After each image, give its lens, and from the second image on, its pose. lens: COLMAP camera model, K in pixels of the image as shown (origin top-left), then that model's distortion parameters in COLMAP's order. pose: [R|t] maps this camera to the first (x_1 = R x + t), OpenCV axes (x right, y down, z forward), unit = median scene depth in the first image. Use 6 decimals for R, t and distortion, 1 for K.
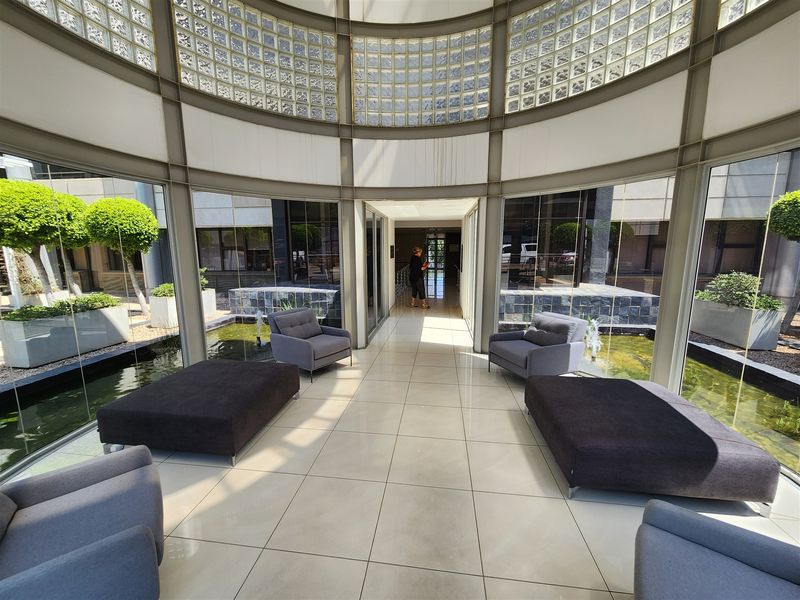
lens RADIAL K [[323.0, 0, 400.0], [0, 323.0, 300.0], [0, 0, 1]] dist [-0.001080, -0.000063]
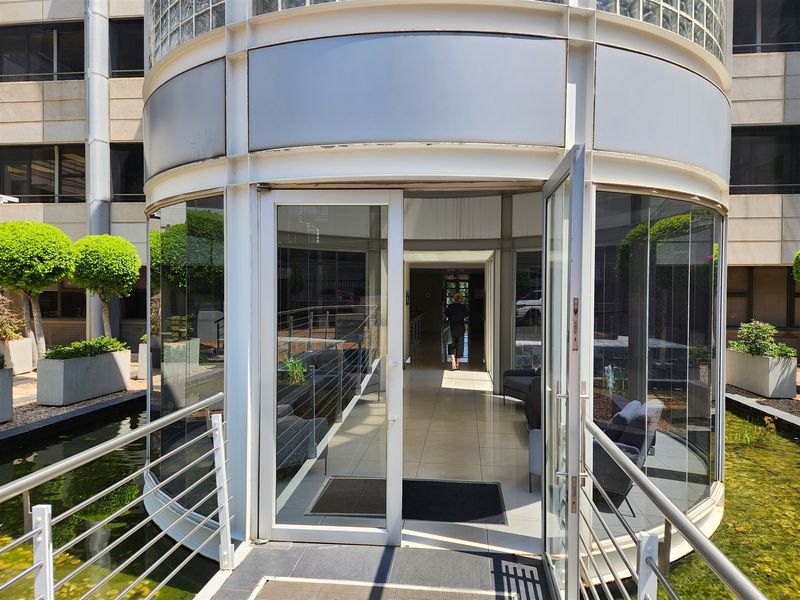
lens RADIAL K [[617.9, 0, 400.0], [0, 617.9, 300.0], [0, 0, 1]] dist [0.009239, 0.003061]
pose [[0.999832, 0.010139, 0.015246, -0.090626], [-0.007824, 0.989417, -0.144889, 0.133396], [-0.016553, 0.144746, 0.989330, -0.874106]]
